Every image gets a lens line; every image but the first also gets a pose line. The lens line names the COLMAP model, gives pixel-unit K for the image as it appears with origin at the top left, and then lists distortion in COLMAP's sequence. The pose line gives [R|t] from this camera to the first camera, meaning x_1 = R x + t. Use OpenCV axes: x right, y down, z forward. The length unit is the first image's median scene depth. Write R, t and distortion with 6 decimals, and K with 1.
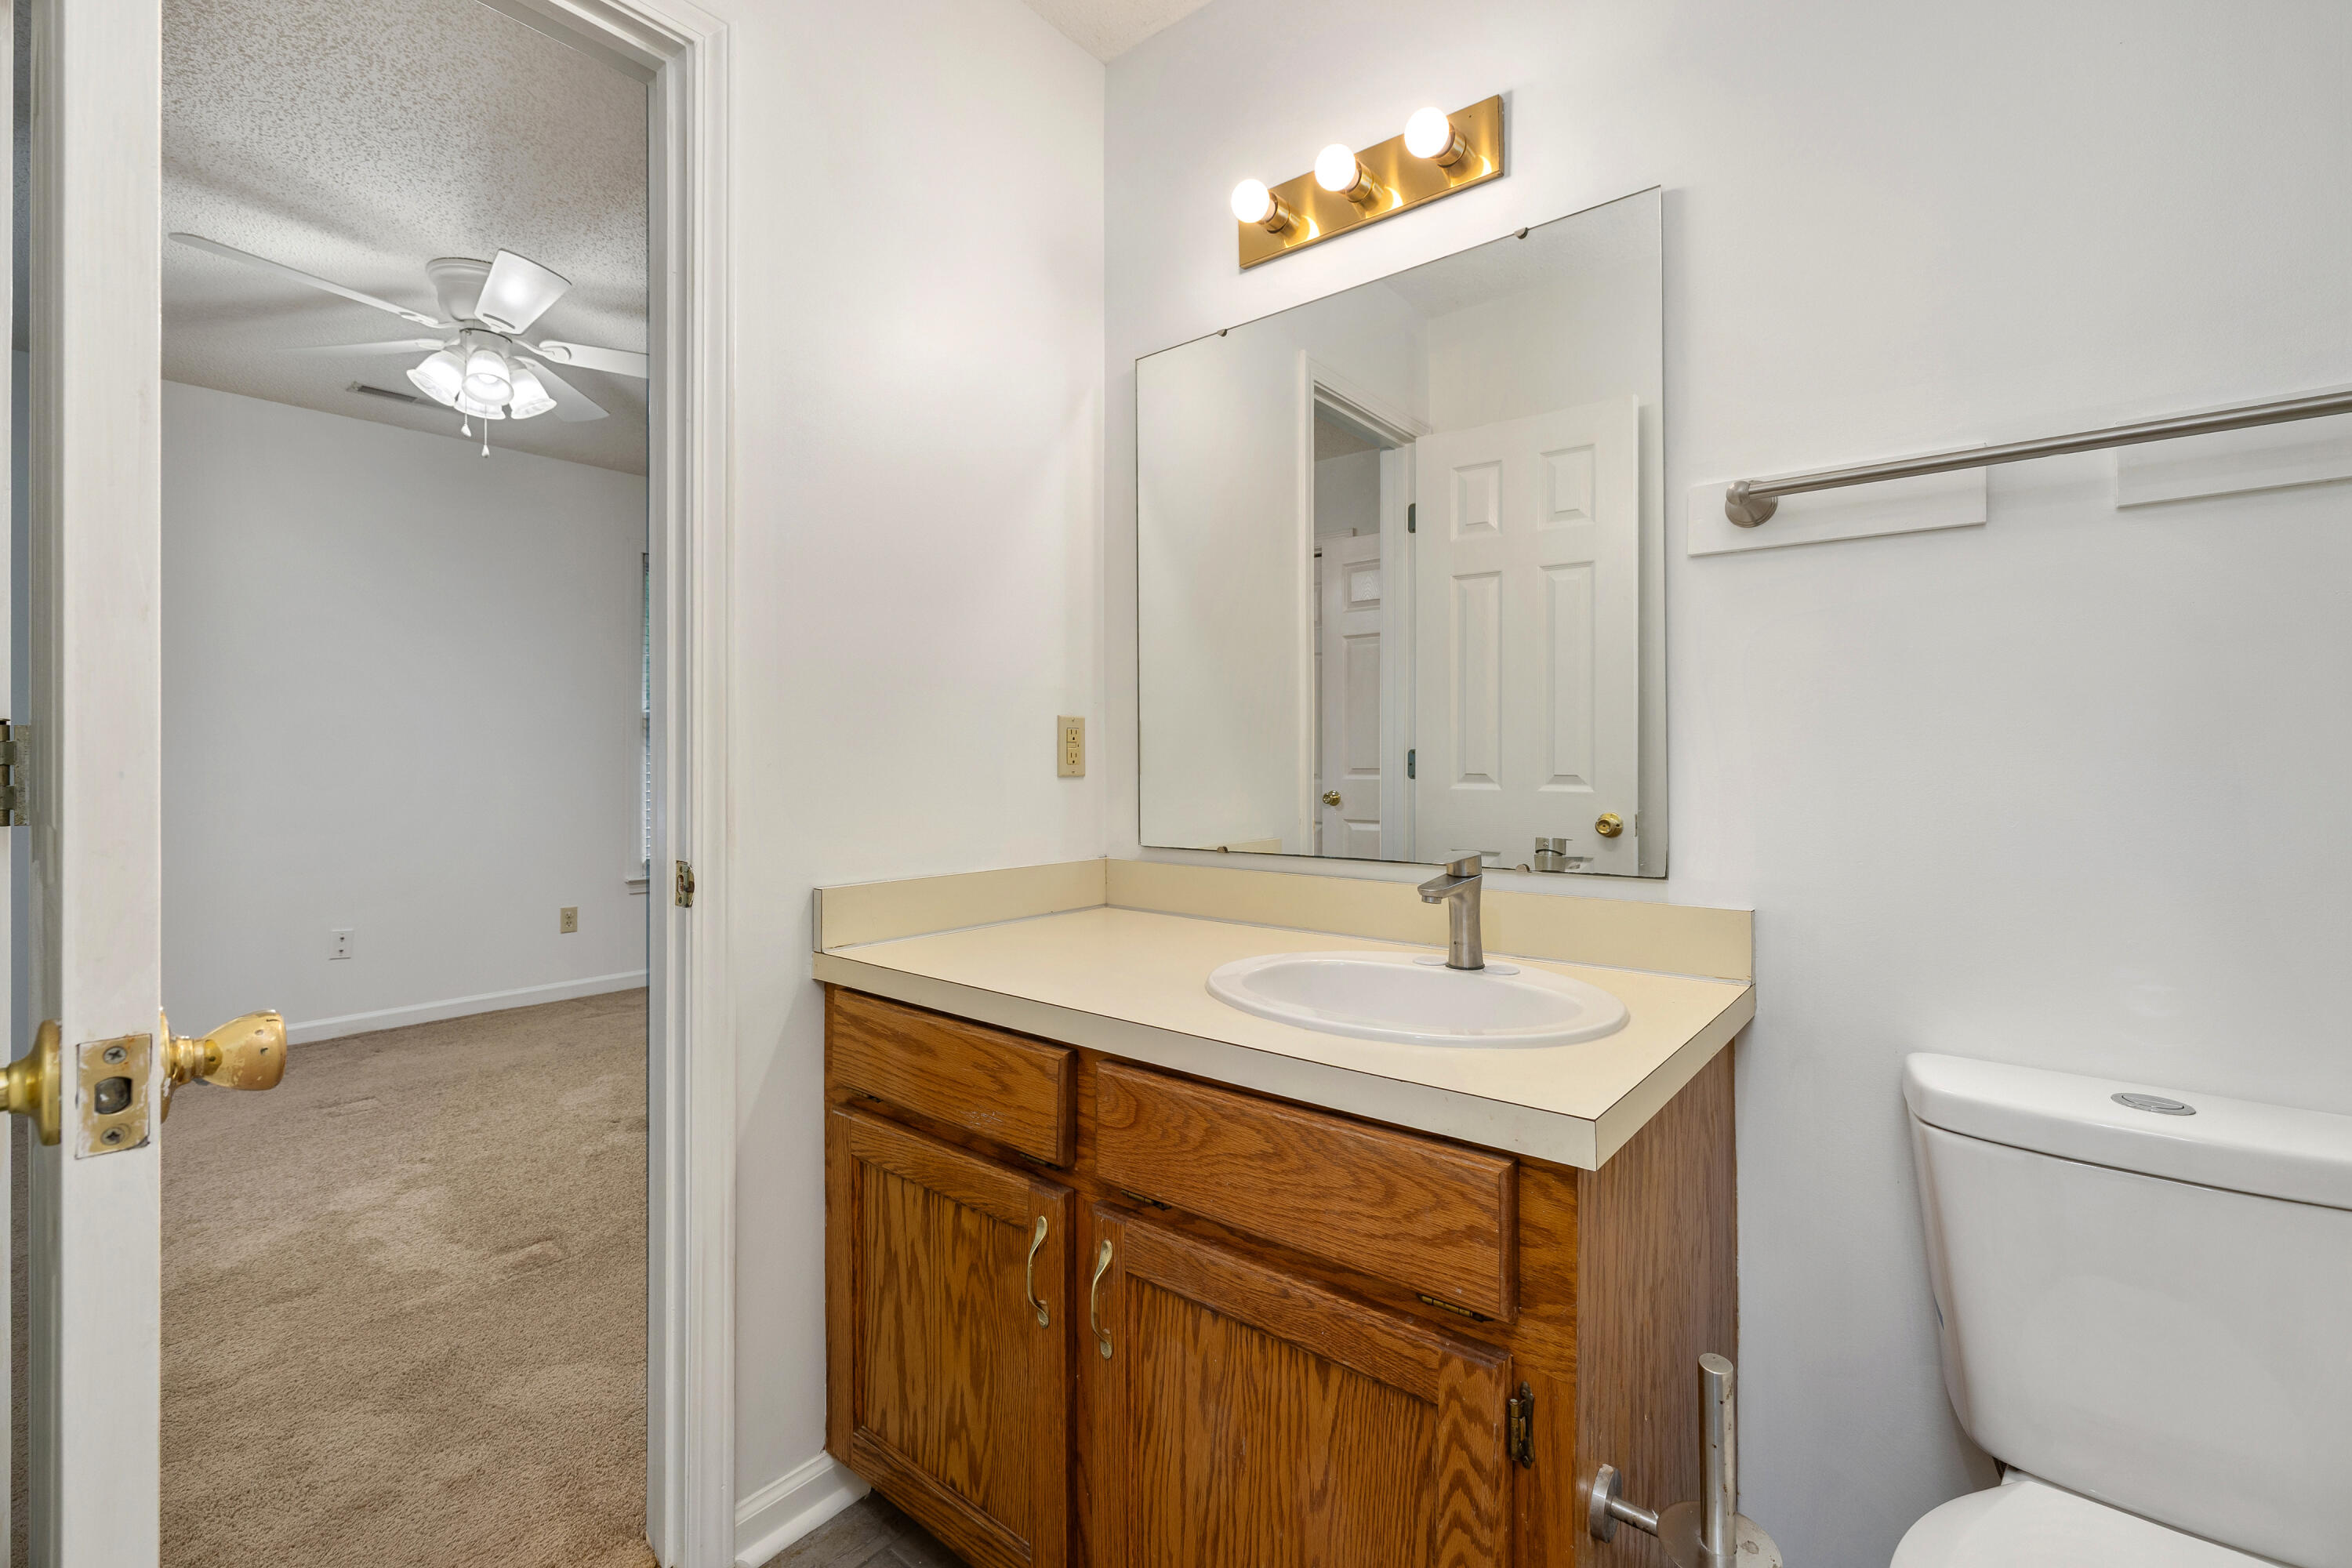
lens RADIAL K [[1018.7, 0, 1168.7], [0, 1018.7, 774.8], [0, 0, 1]] dist [0.000514, 0.000570]
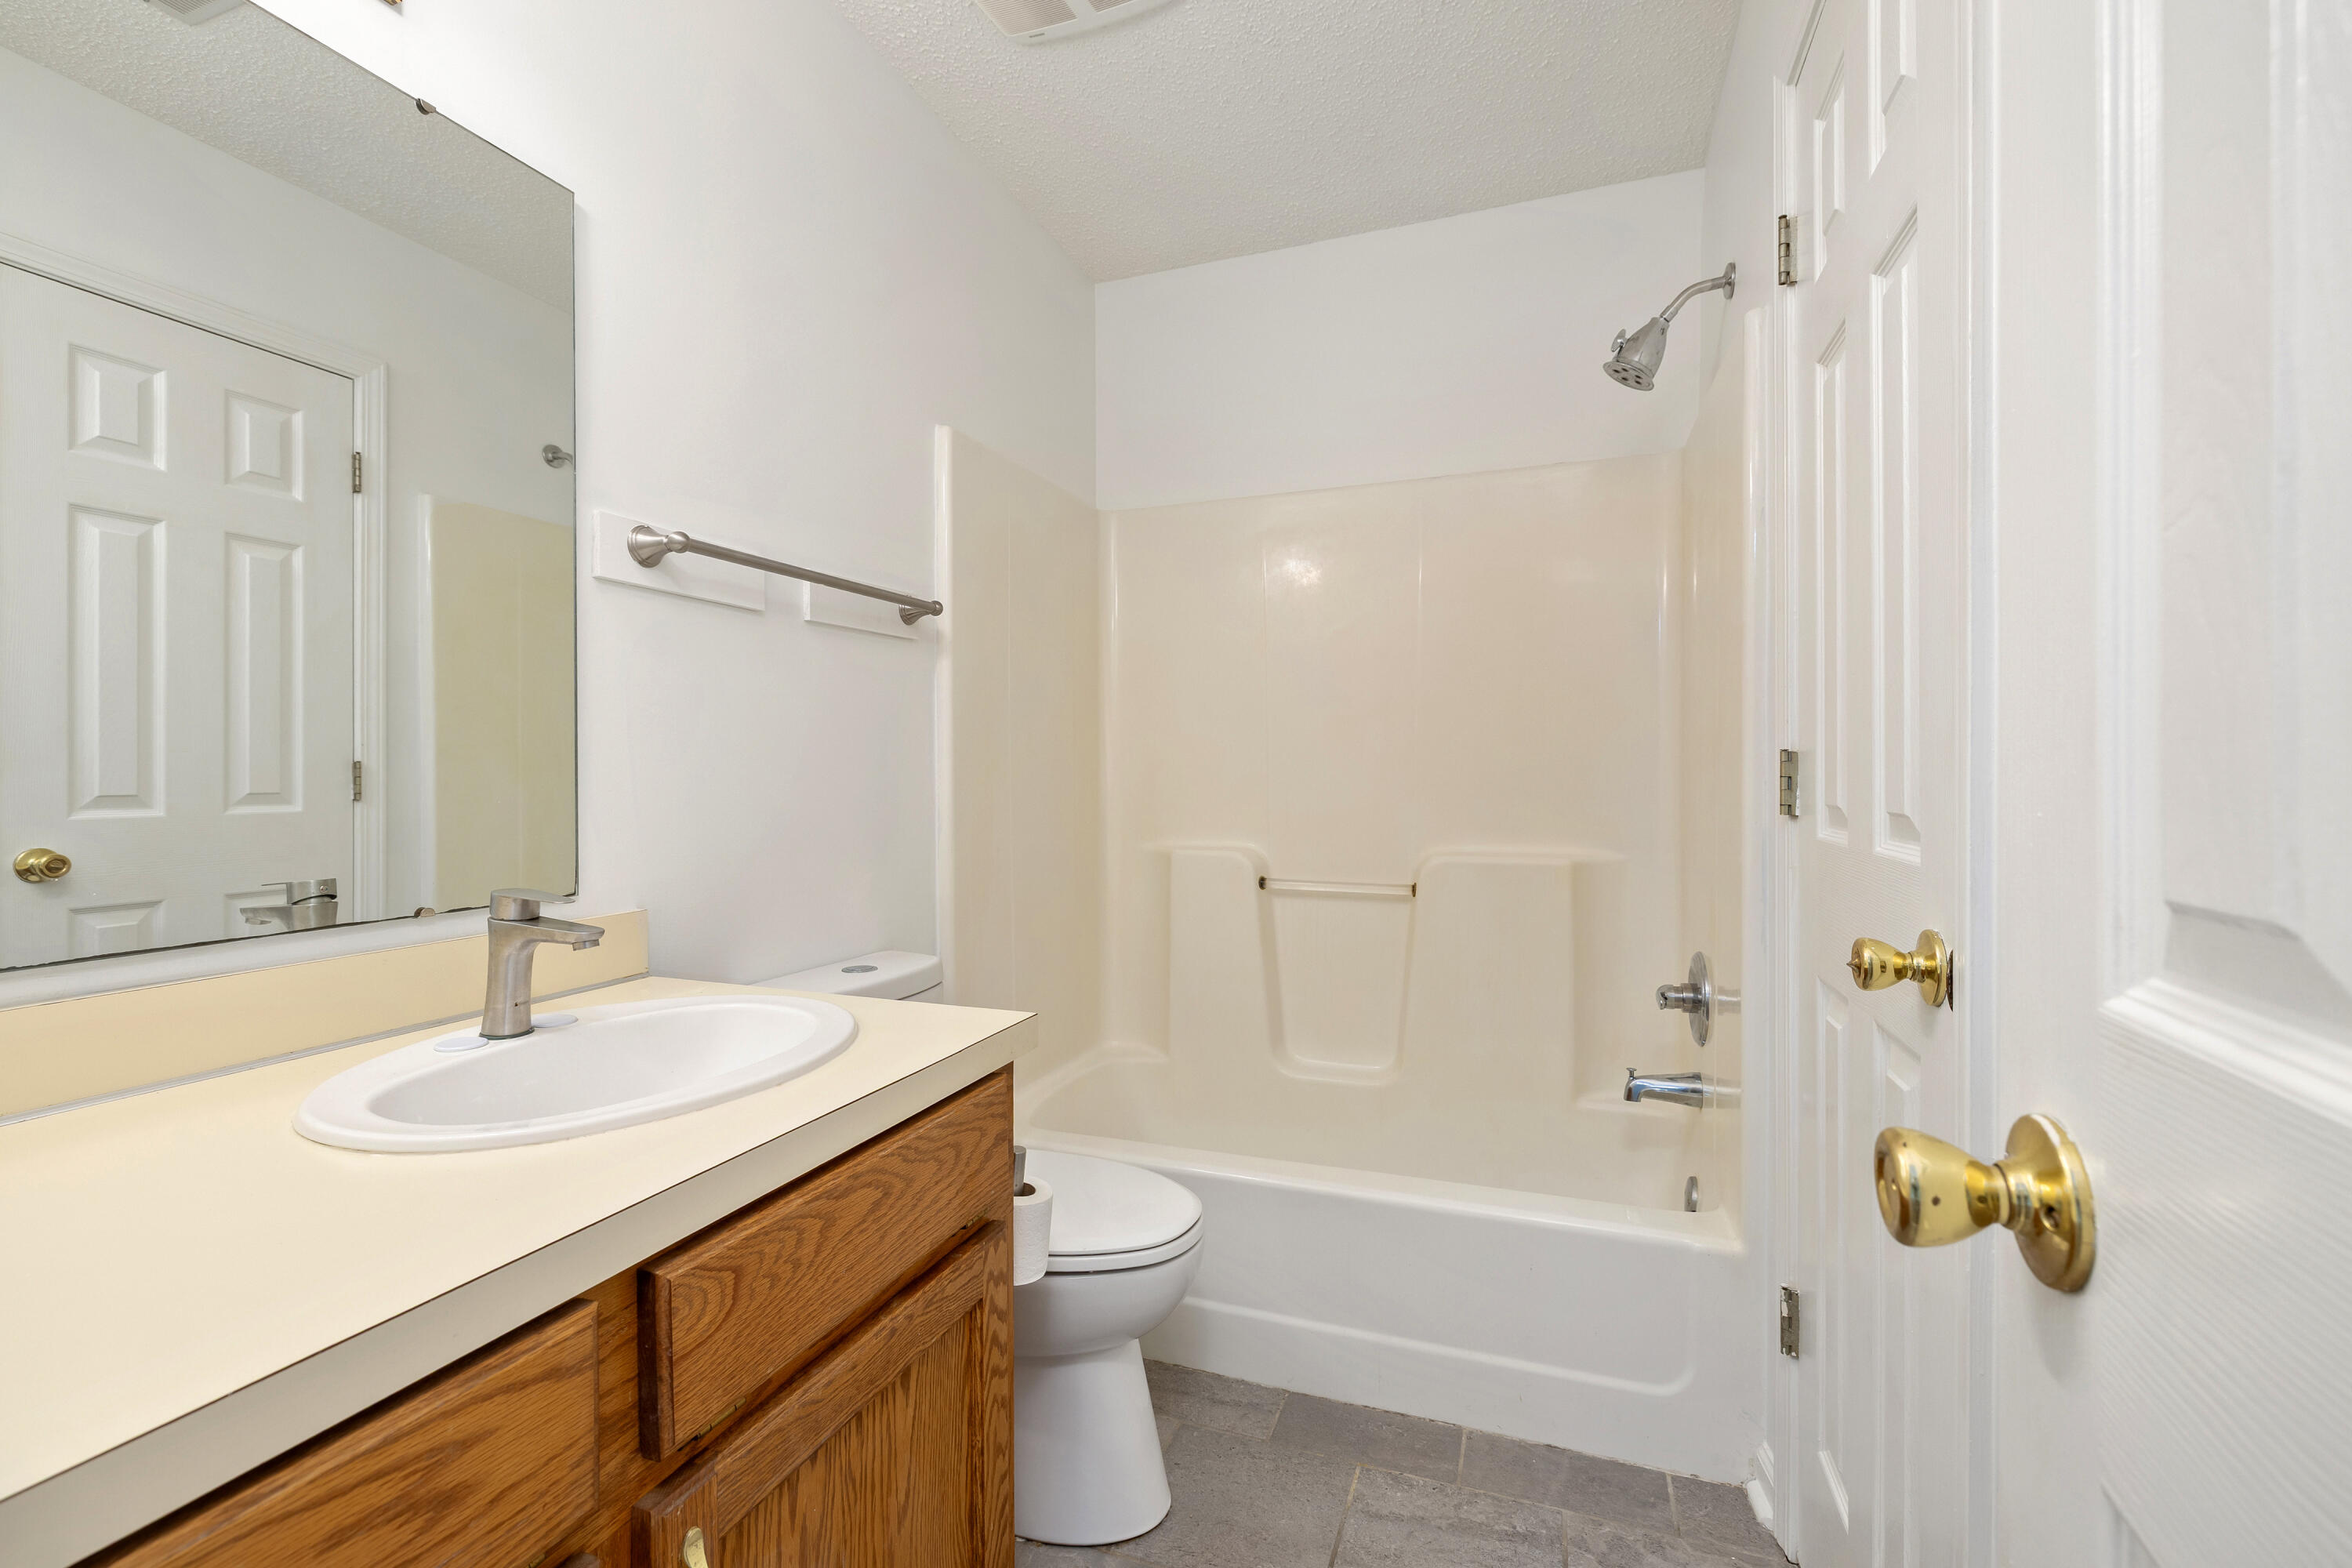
lens RADIAL K [[1018.7, 0, 1176.8], [0, 1018.7, 774.7], [0, 0, 1]] dist [0.000514, 0.000570]
pose [[-0.320353, -0.007246, 0.947270, -0.857814], [0.015698, 0.999793, 0.012957, -0.025408], [-0.947168, 0.019021, -0.320173, 1.016882]]
